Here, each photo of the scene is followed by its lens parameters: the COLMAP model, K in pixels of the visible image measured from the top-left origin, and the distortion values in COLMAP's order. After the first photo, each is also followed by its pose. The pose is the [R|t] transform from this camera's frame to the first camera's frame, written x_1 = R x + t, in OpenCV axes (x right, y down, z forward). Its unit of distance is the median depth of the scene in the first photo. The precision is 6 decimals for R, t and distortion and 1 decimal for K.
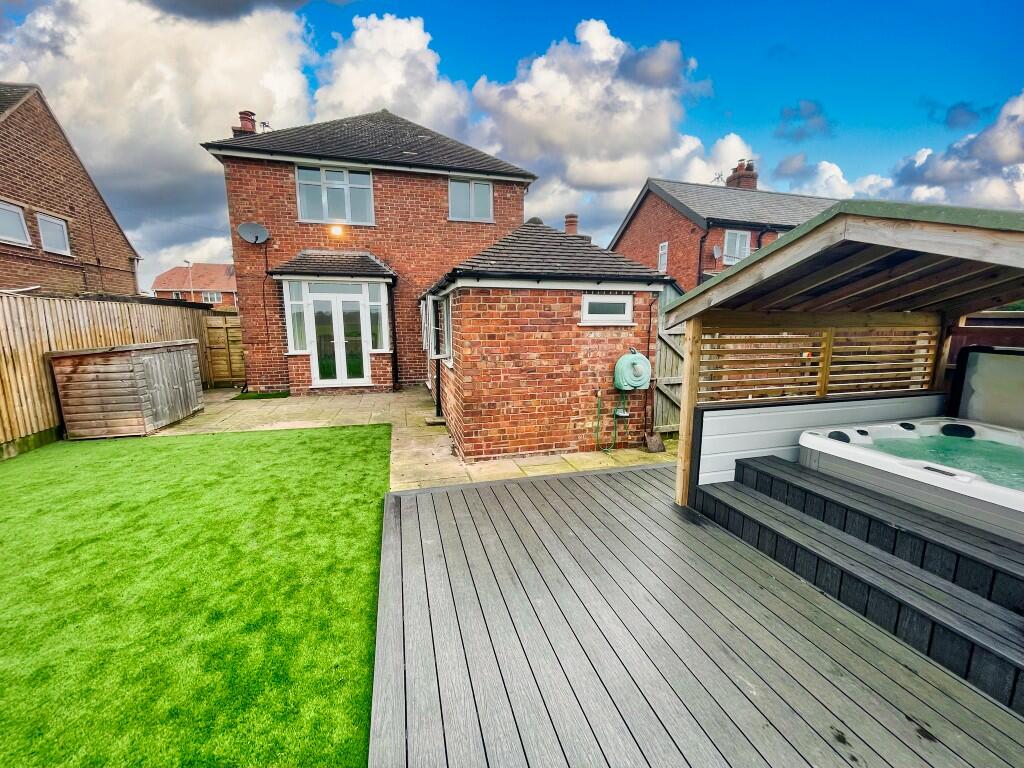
lens RADIAL K [[409.6, 0, 514.1], [0, 409.6, 391.7], [0, 0, 1]] dist [-0.004039, -0.000503]
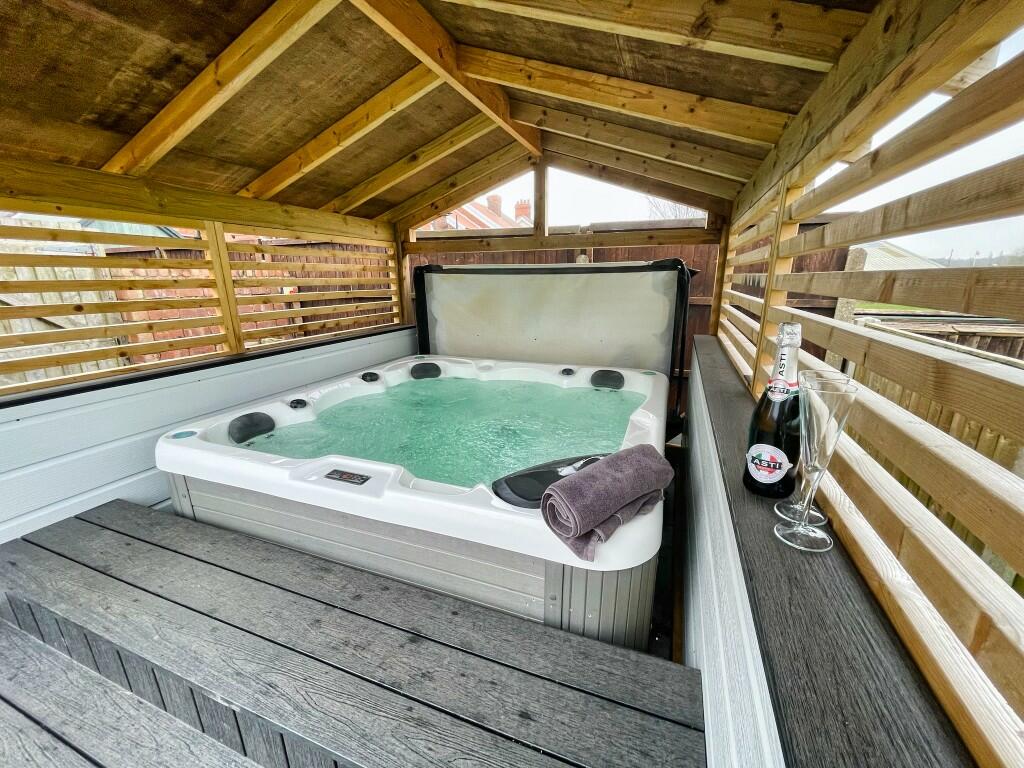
lens RADIAL K [[409.6, 0, 516.7], [0, 409.6, 388.1], [0, 0, 1]] dist [-0.004039, -0.000503]
pose [[0.604030, -0.213847, 0.767735, 0.540601], [0.138245, 0.976838, 0.163325, 0.020500], [-0.784879, 0.007482, 0.619603, 0.337357]]
